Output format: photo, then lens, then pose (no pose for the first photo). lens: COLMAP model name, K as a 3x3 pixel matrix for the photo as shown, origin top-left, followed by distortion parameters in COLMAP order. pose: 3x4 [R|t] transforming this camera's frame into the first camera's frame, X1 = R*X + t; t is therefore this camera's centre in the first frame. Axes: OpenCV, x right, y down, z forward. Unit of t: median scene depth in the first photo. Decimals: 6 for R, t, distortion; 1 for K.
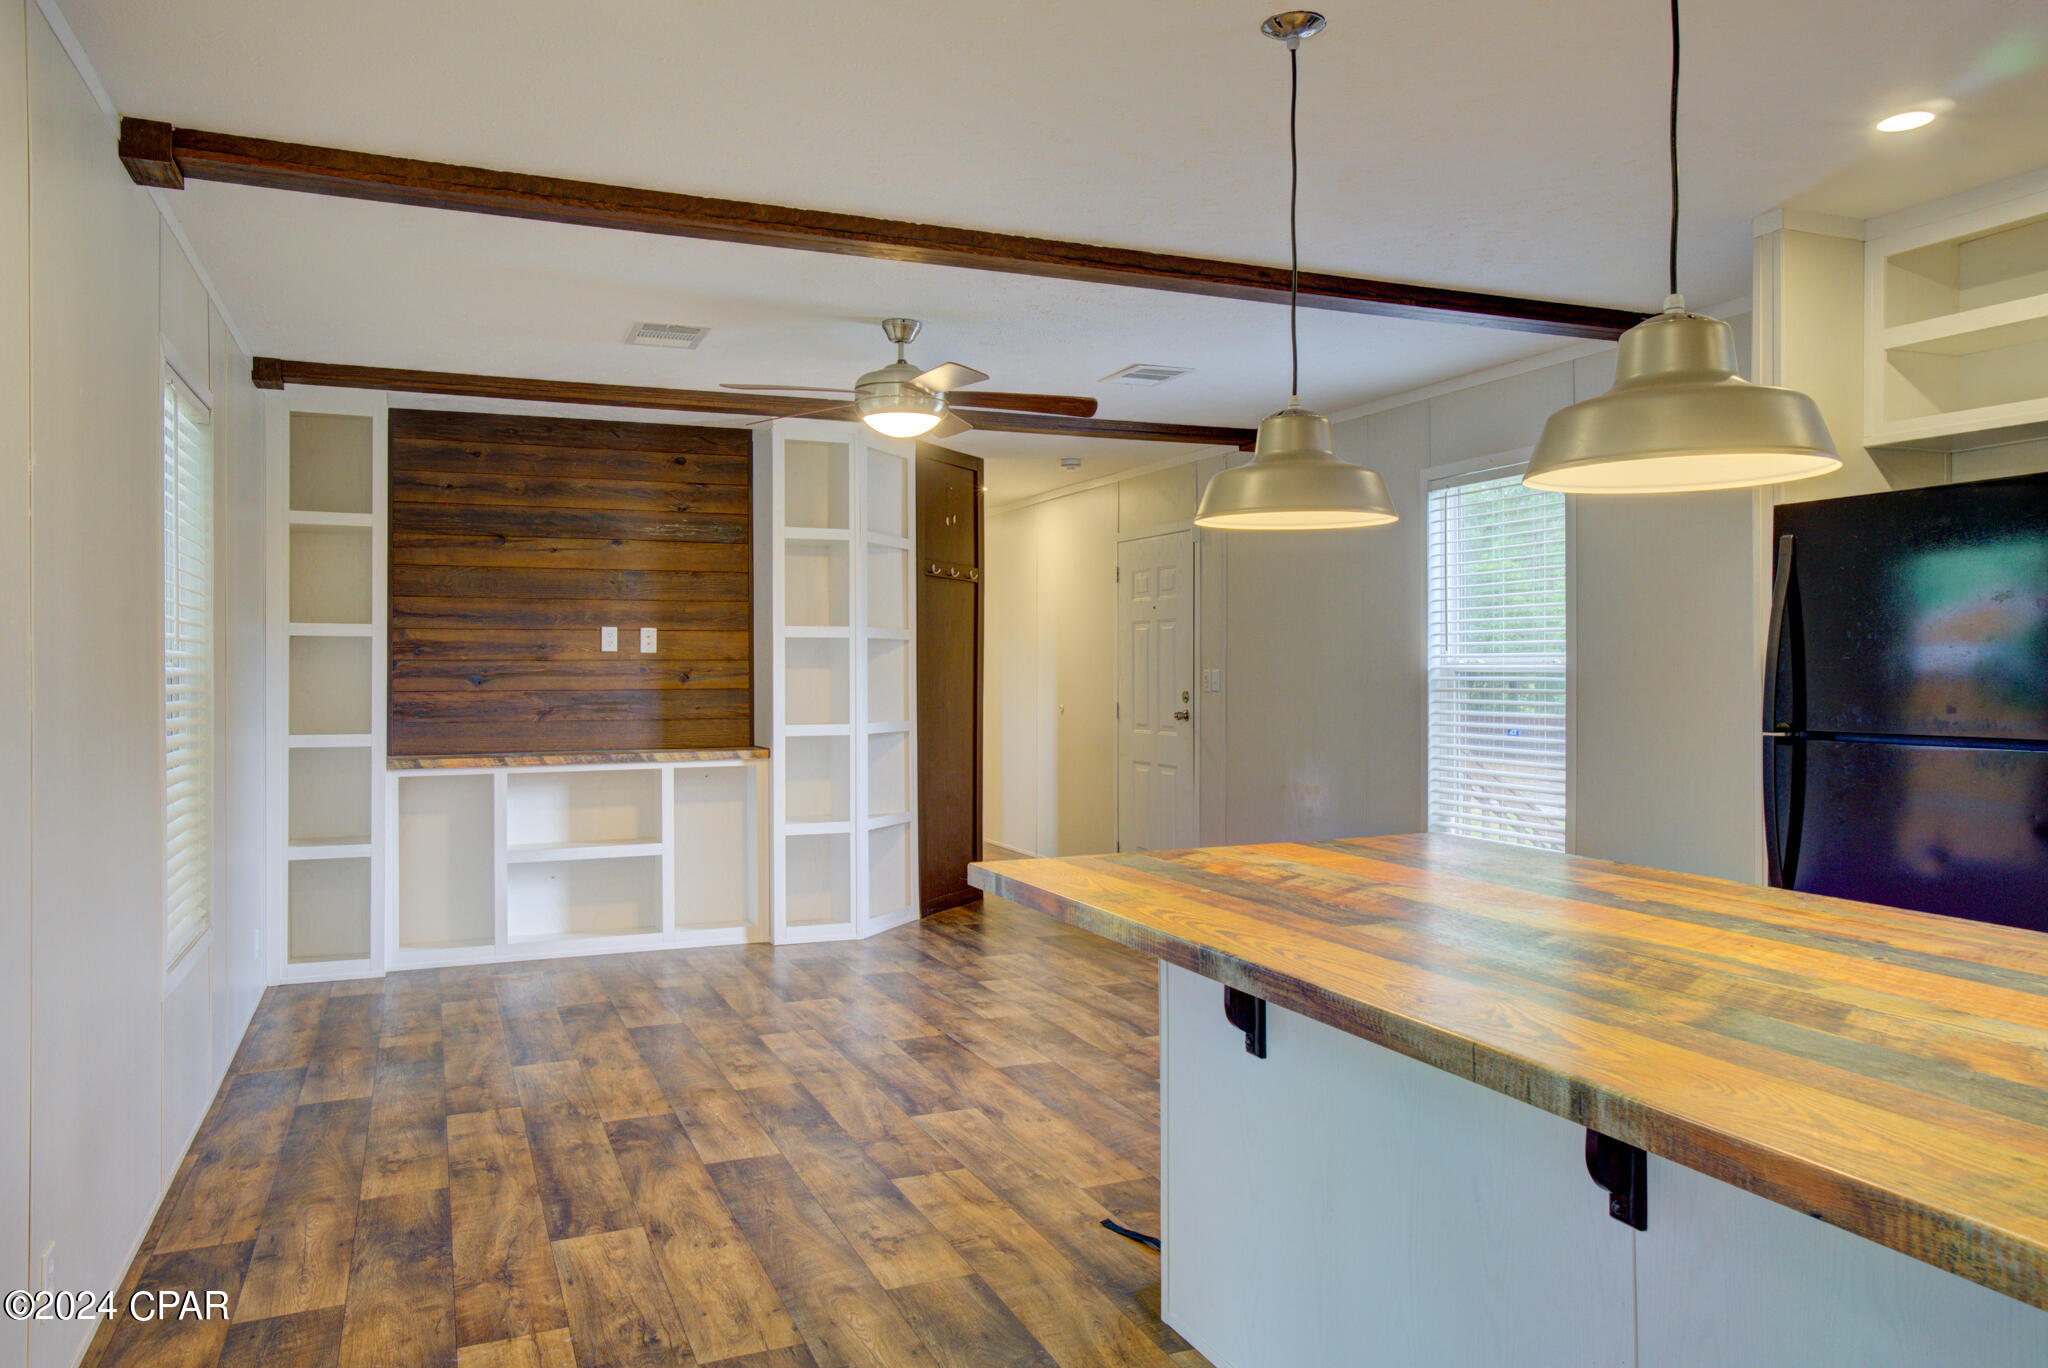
lens RADIAL K [[1432.1, 0, 1033.9], [0, 1432.1, 678.9], [0, 0, 1]] dist [-0.037004, 0.083670]
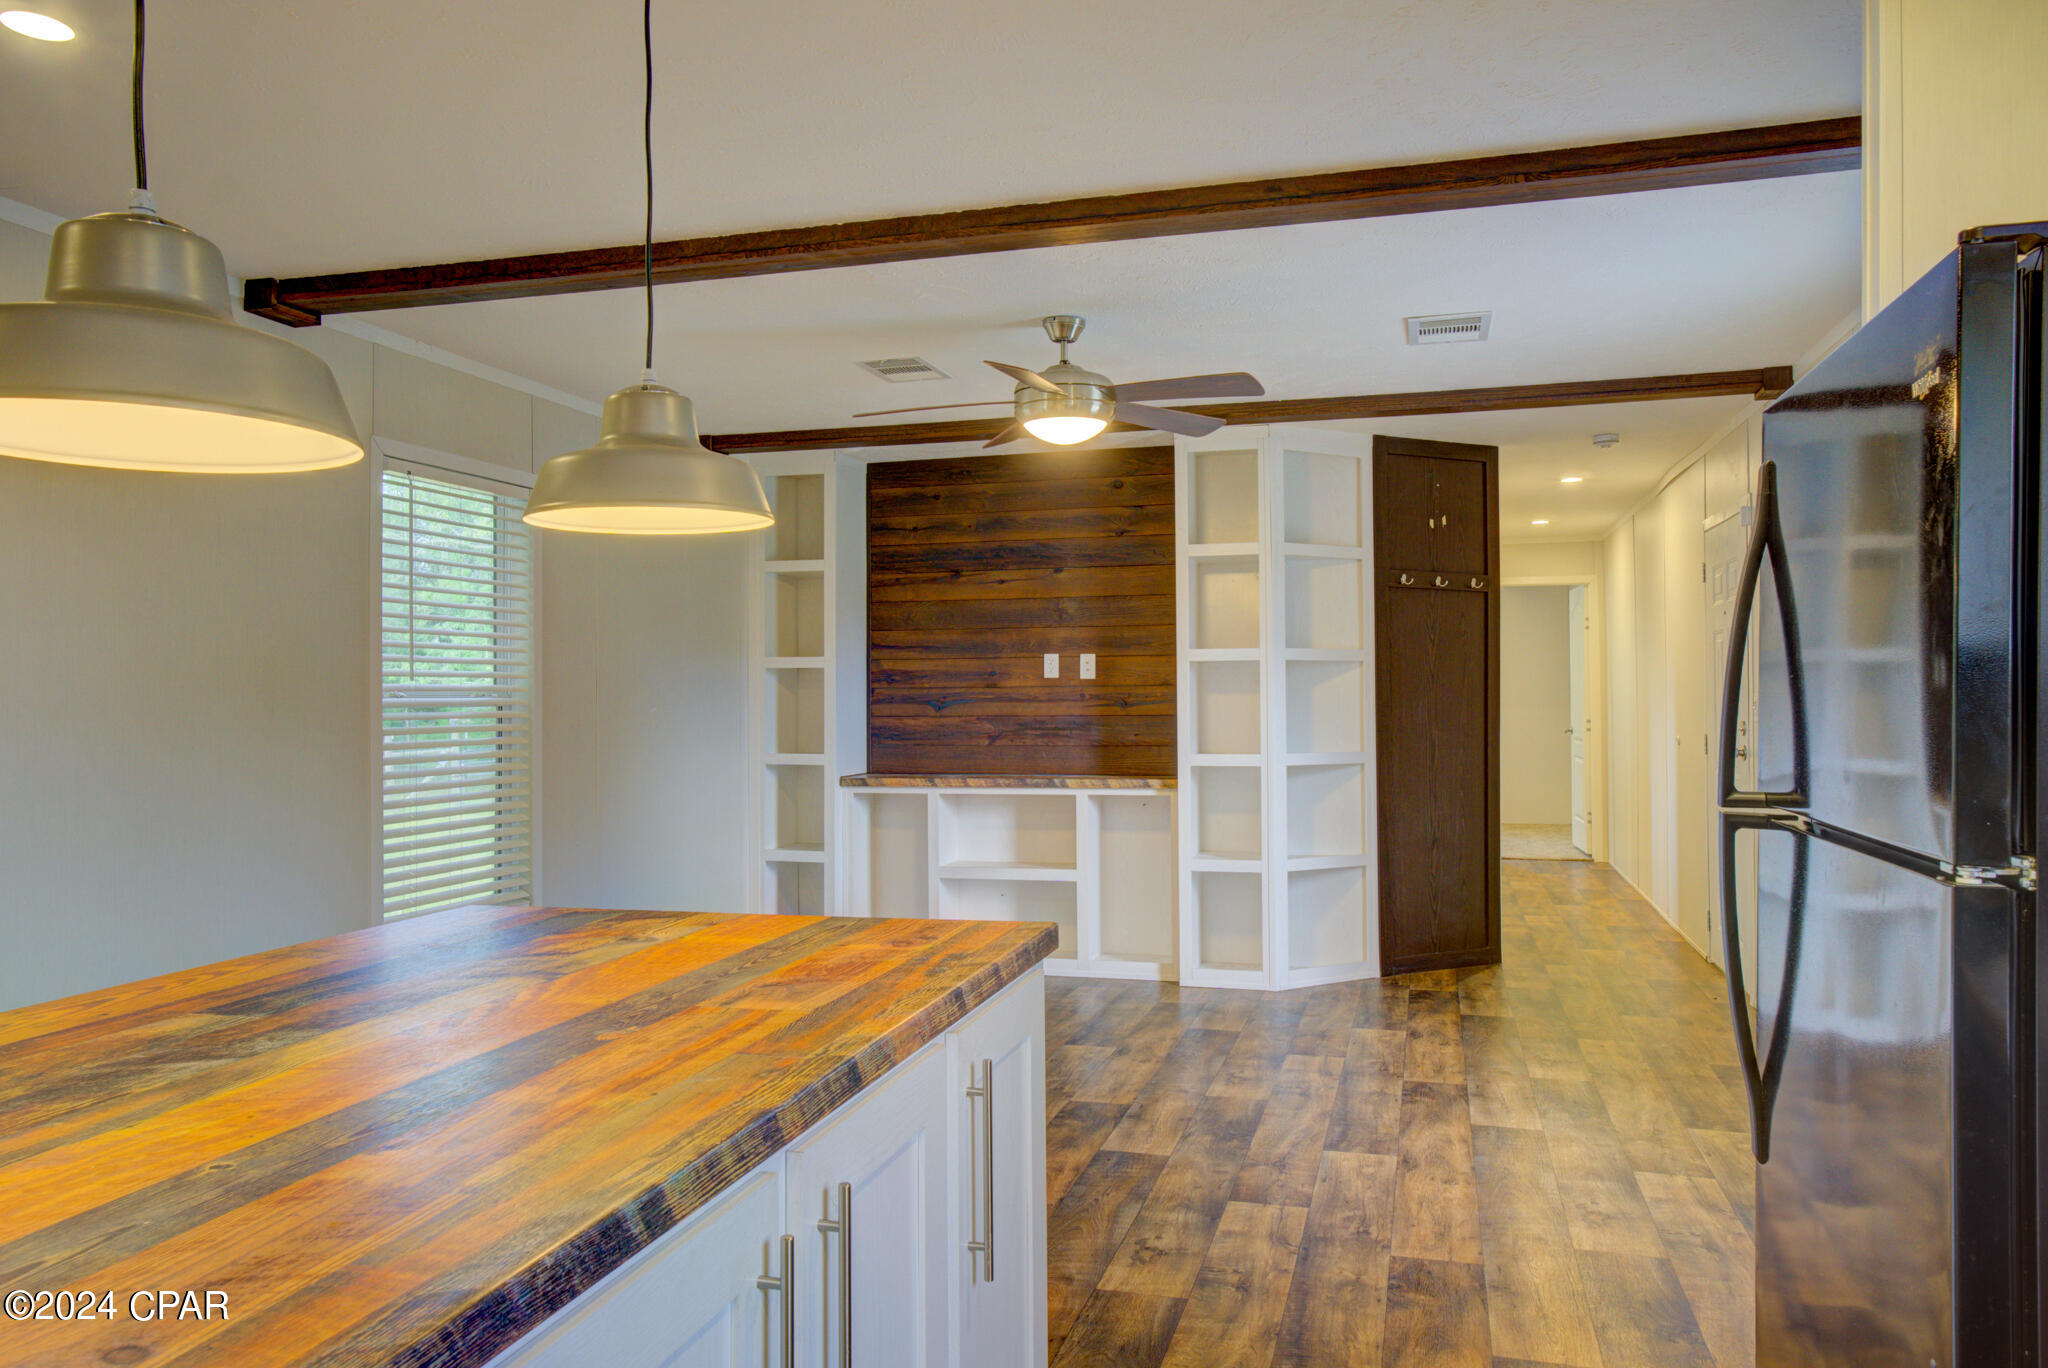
lens RADIAL K [[1432.1, 0, 1033.9], [0, 1432.1, 678.9], [0, 0, 1]] dist [-0.037004, 0.083670]
pose [[0.785520, -0.011271, -0.618733, 0.332095], [0.002043, 0.999876, -0.015621, -0.002608], [0.618832, 0.011007, 0.785446, 0.191814]]
